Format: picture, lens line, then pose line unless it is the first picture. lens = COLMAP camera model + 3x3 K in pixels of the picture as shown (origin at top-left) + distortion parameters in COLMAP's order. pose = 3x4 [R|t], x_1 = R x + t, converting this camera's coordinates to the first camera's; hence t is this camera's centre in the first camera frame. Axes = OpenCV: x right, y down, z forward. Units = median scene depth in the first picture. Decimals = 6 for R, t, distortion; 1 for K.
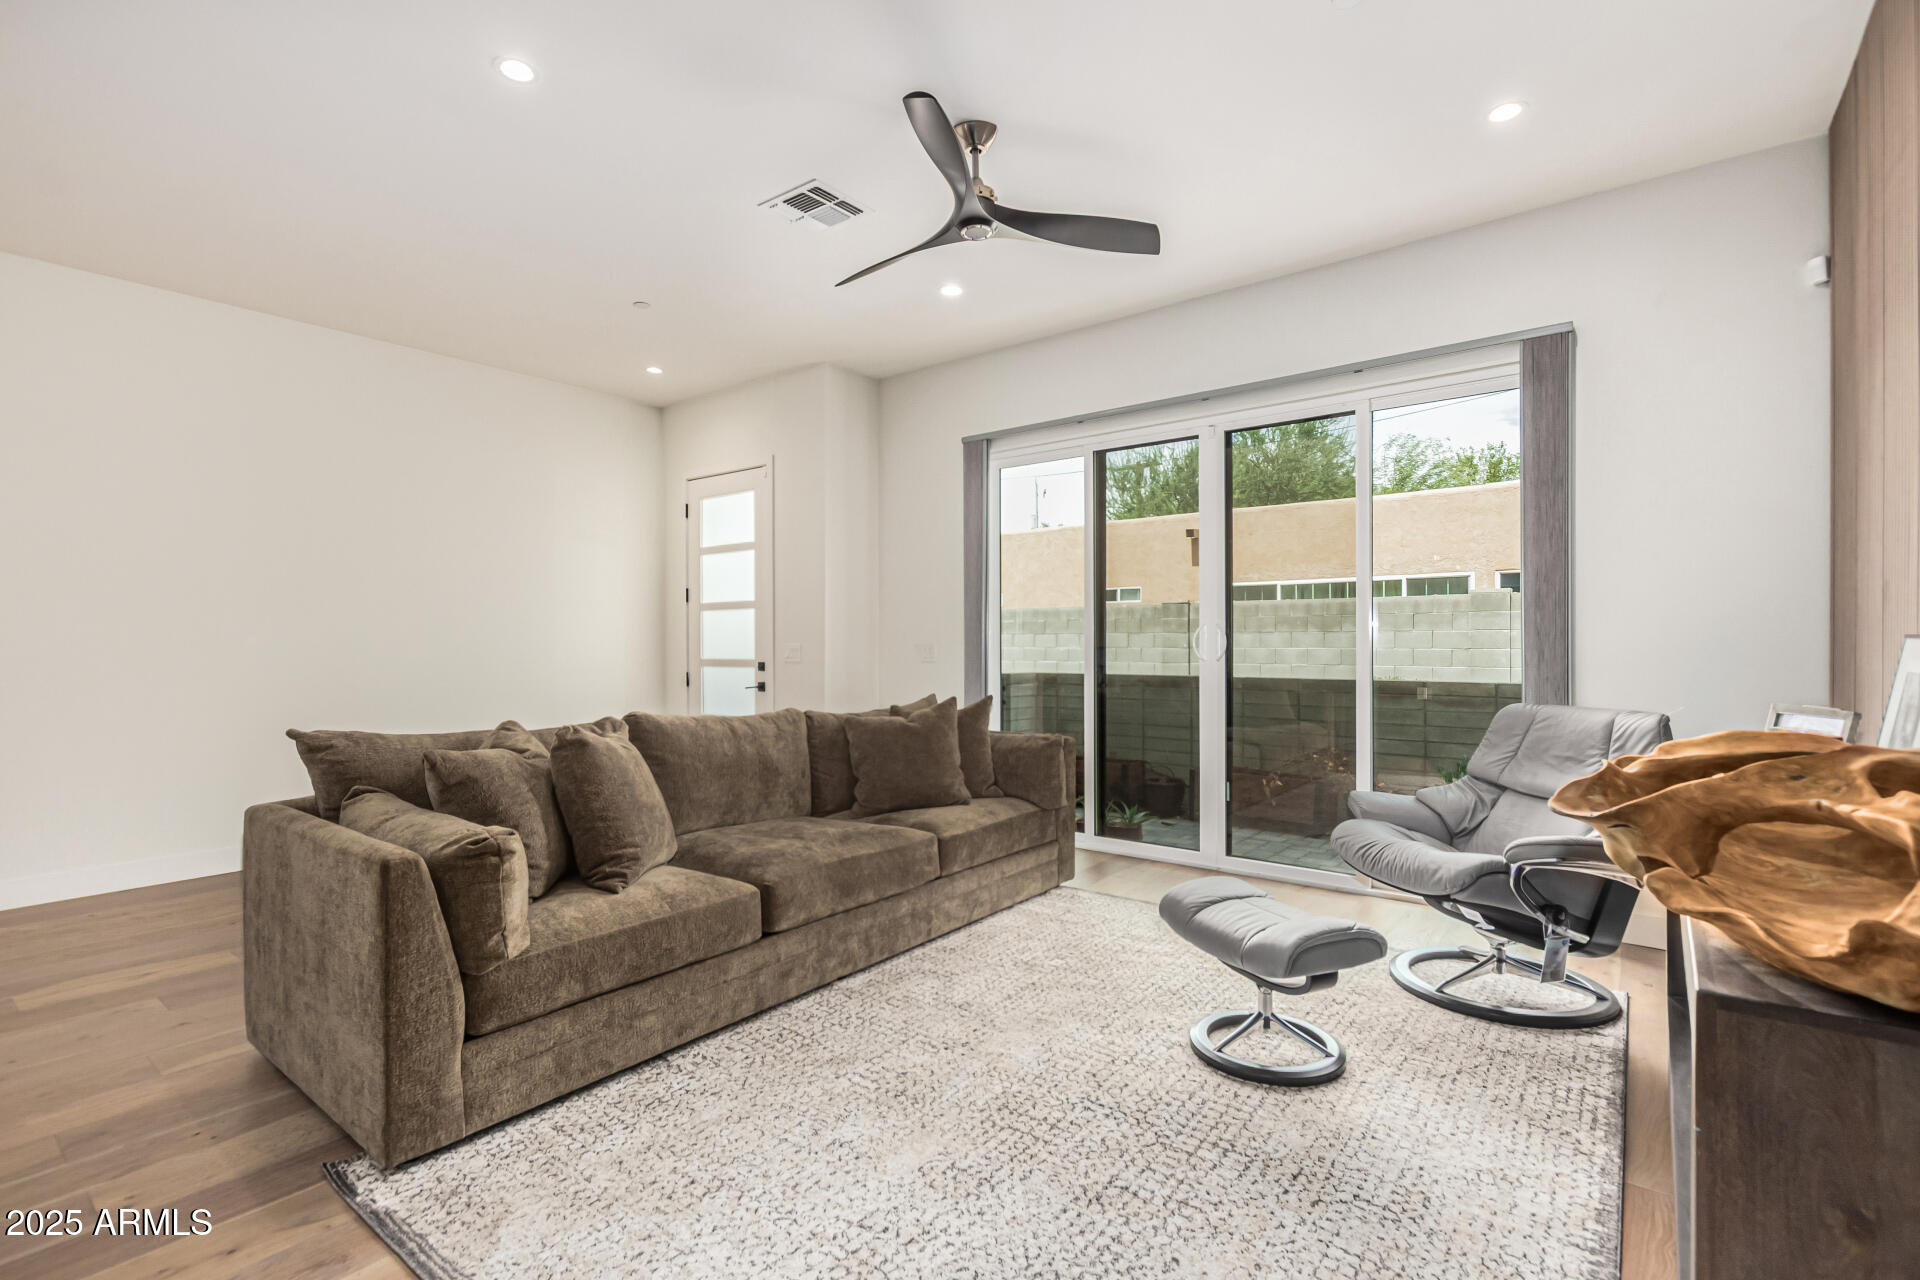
lens RADIAL K [[879.7, 0, 952.6], [0, 879.7, 644.6], [0, 0, 1]] dist [0.015161, -0.007247]
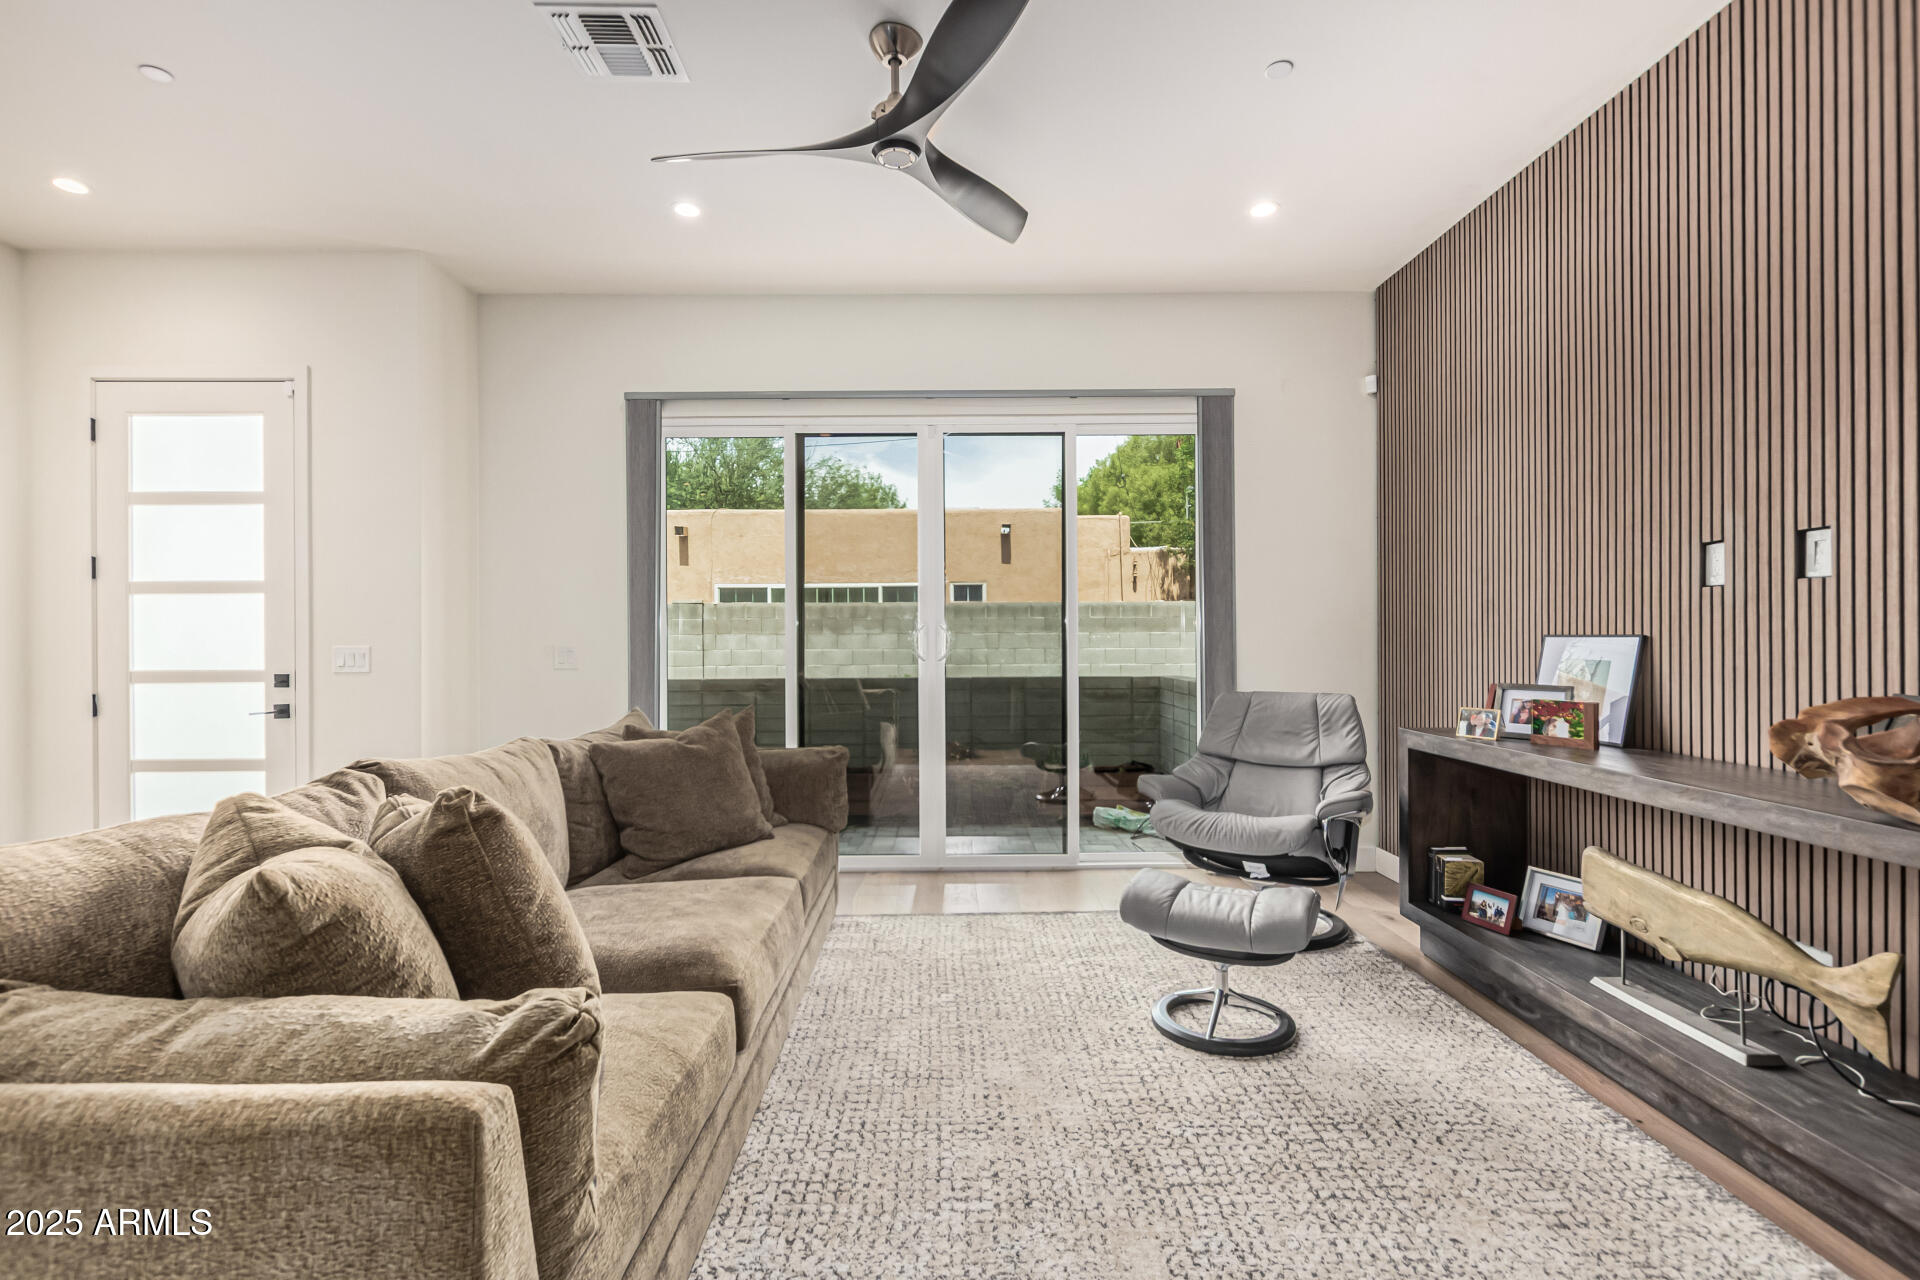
lens RADIAL K [[879.7, 0, 952.6], [0, 879.7, 644.6], [0, 0, 1]] dist [0.015161, -0.007247]
pose [[0.778326, -0.002719, 0.627854, -0.367591], [0.004809, 0.999987, -0.001631, 0.001579], [-0.627842, 0.004289, 0.778329, 0.245376]]
